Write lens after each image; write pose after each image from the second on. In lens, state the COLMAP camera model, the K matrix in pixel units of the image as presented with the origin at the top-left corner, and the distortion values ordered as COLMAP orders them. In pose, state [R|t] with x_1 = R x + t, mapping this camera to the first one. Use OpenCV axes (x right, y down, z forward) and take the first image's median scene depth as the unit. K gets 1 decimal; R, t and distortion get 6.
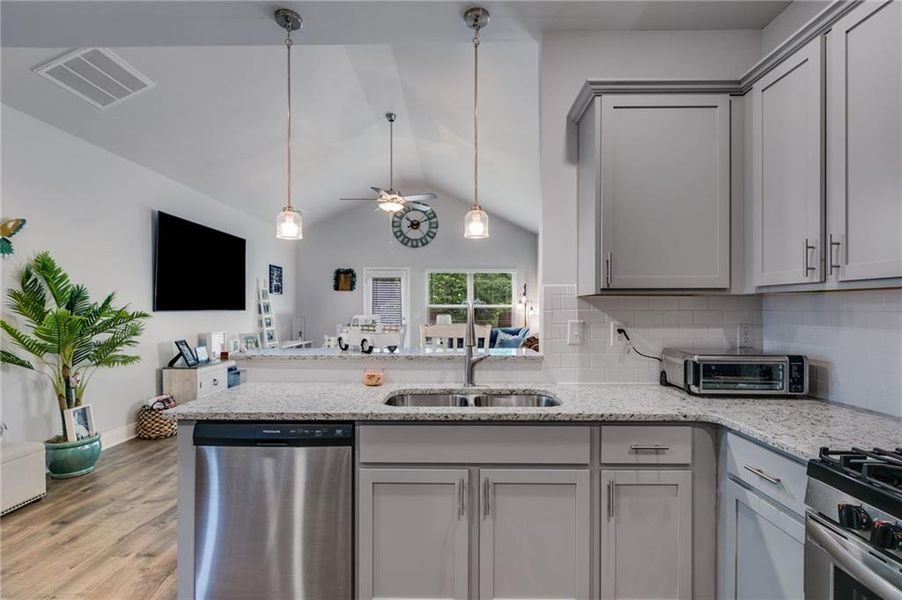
lens RADIAL K [[415.5, 0, 444.1], [0, 415.5, 306.7], [0, 0, 1]] dist [0.004112, 0.000756]
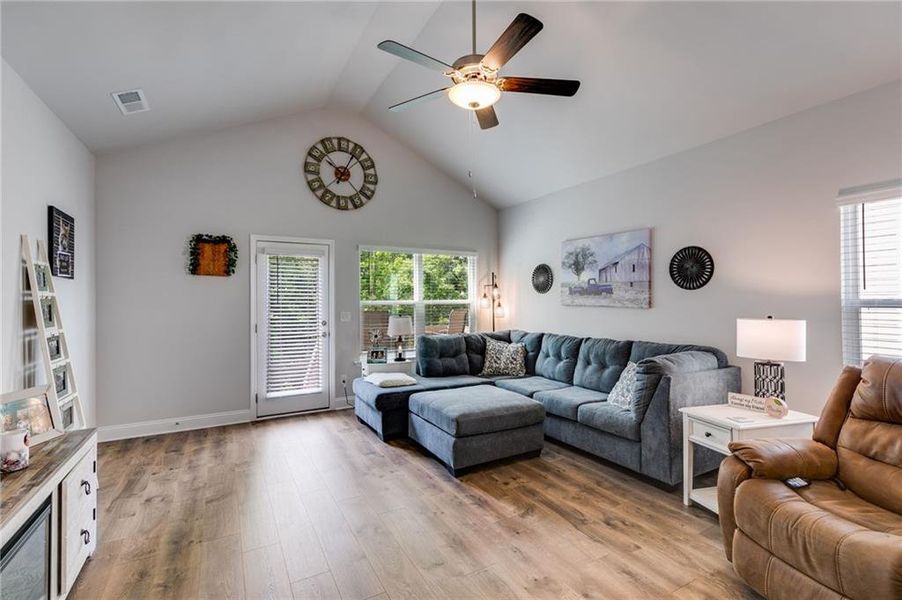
lens RADIAL K [[415.5, 0, 466.6], [0, 415.5, 295.1], [0, 0, 1]] dist [0.004112, 0.000756]
pose [[0.868599, 0.002428, 0.495509, -0.219357], [0.003486, 0.999933, -0.011012, -0.005221], [-0.495503, 0.011293, 0.868533, 0.359075]]
